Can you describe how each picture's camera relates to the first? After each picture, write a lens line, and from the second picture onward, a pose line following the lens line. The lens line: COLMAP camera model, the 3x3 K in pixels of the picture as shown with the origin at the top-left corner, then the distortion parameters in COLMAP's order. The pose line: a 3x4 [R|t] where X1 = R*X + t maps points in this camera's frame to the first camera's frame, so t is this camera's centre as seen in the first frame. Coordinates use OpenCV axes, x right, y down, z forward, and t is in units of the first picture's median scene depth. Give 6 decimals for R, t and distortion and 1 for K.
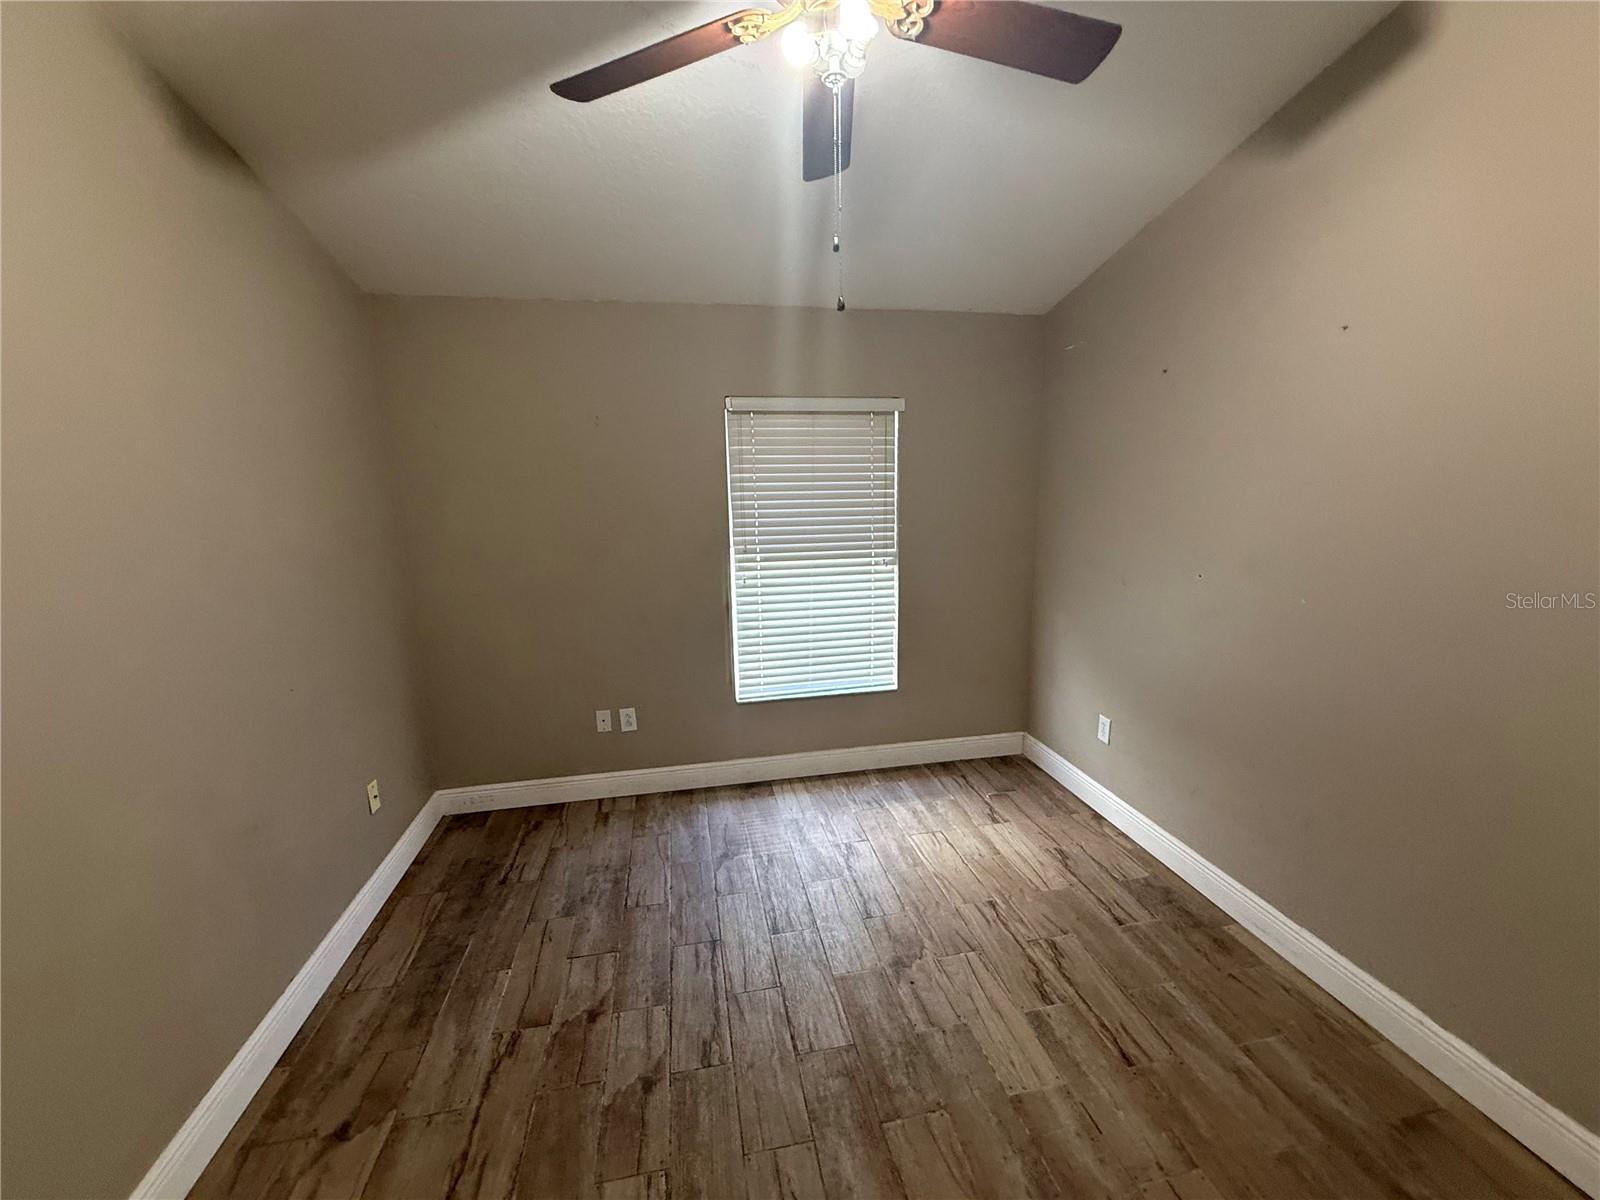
lens RADIAL K [[636.6, 0, 803.0], [0, 636.6, 587.3], [0, 0, 1]] dist [0.002778, 0.000074]
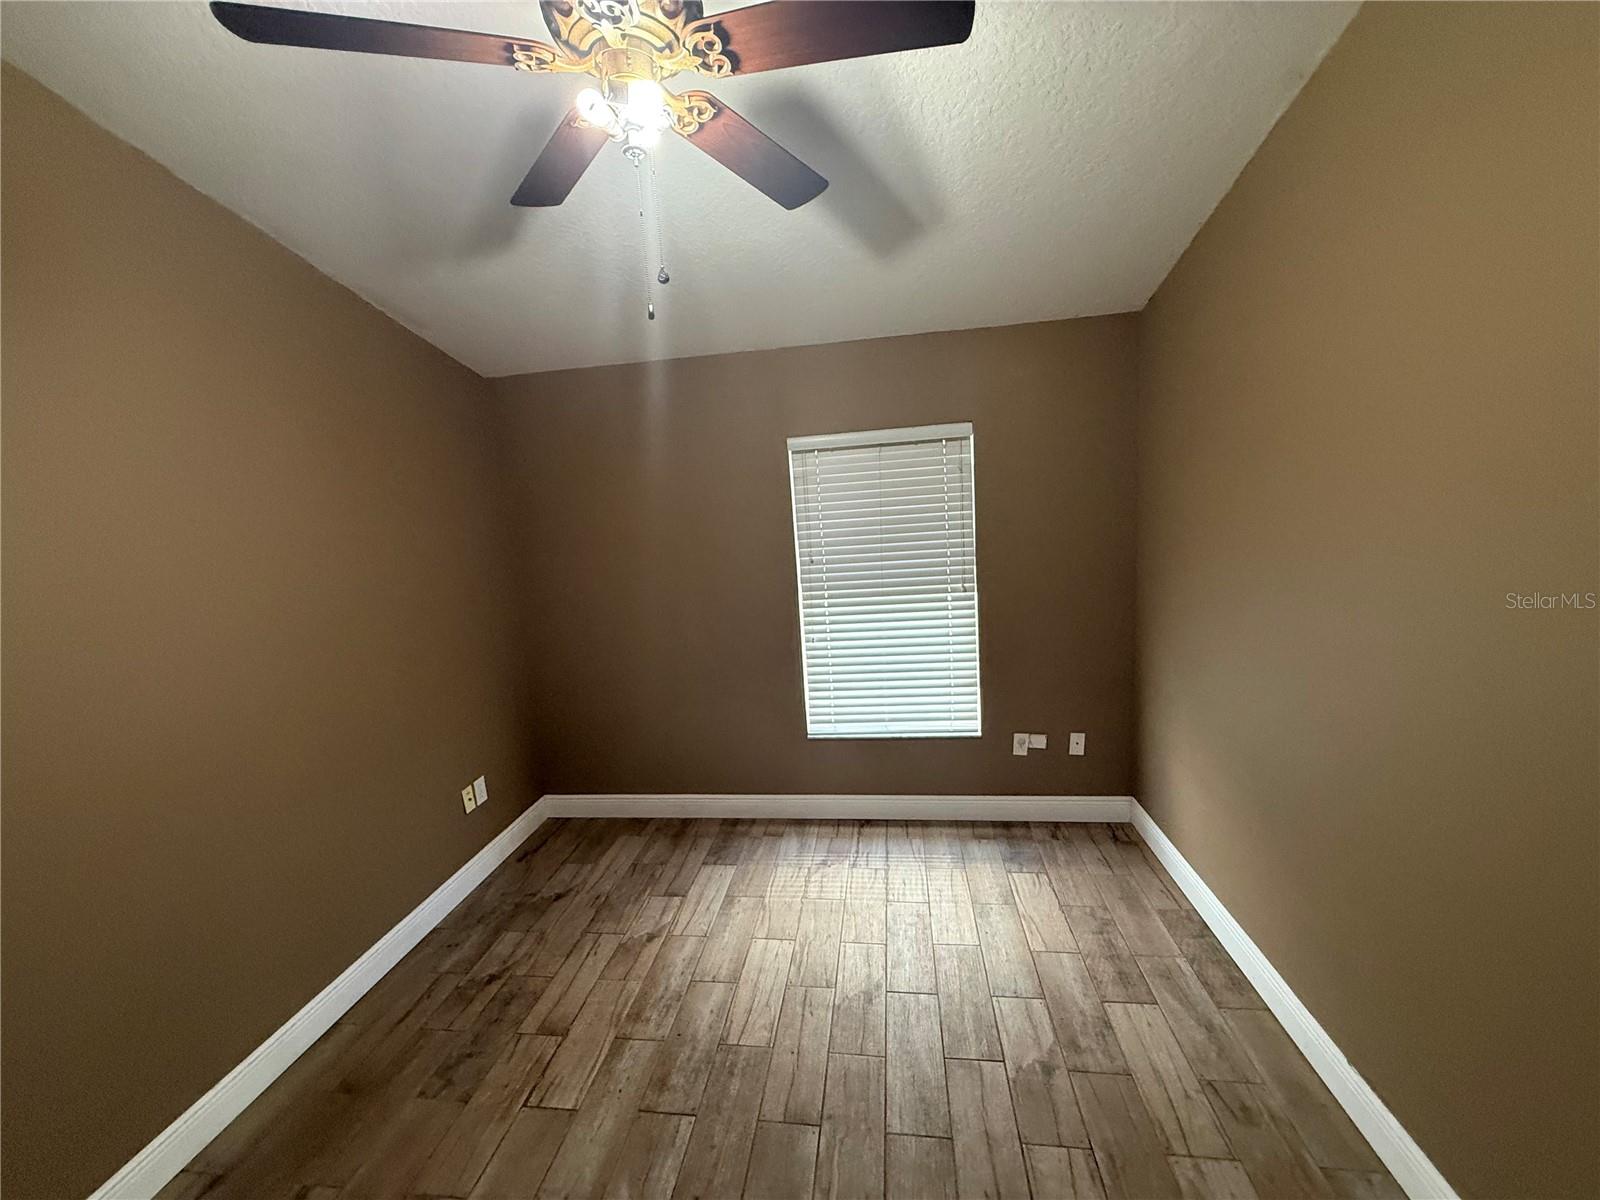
lens RADIAL K [[636.6, 0, 804.1], [0, 636.6, 596.7], [0, 0, 1]] dist [0.002778, 0.000074]
pose [[0.938339, -0.003147, -0.345701, 0.238897], [-0.007410, 0.999546, -0.029209, -0.012907], [0.345636, 0.029970, 0.937890, 0.049406]]
